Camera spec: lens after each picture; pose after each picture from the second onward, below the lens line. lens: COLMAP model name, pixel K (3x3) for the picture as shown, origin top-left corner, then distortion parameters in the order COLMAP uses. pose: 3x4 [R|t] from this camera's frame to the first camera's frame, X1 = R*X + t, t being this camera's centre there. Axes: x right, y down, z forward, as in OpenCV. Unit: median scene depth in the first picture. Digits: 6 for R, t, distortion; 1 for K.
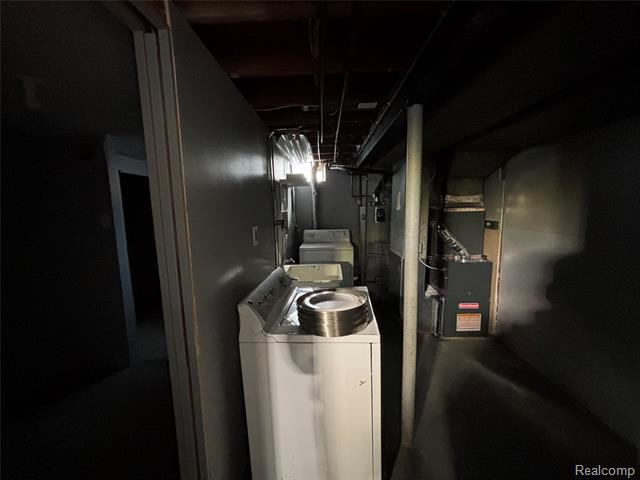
lens RADIAL K [[258.5, 0, 319.4], [0, 258.5, 241.5], [0, 0, 1]] dist [0.000891, -0.000041]
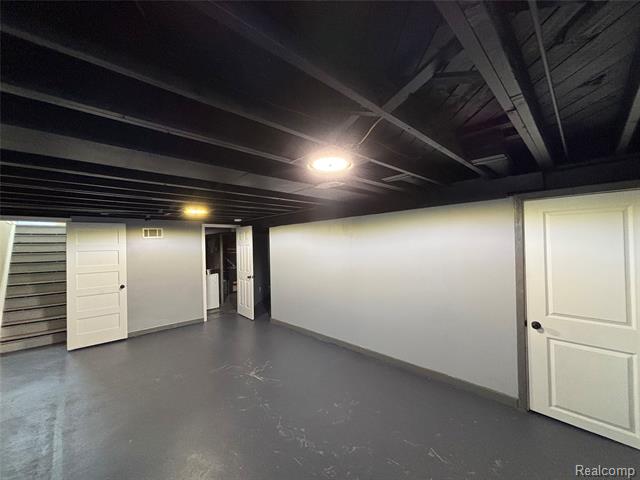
lens RADIAL K [[258.5, 0, 319.4], [0, 258.5, 241.5], [0, 0, 1]] dist [0.000891, -0.000041]
pose [[0.700821, 0.020361, 0.713046, -0.687747], [0.101799, 0.986507, -0.128224, 0.187959], [-0.706036, 0.162449, 0.689292, -1.406821]]
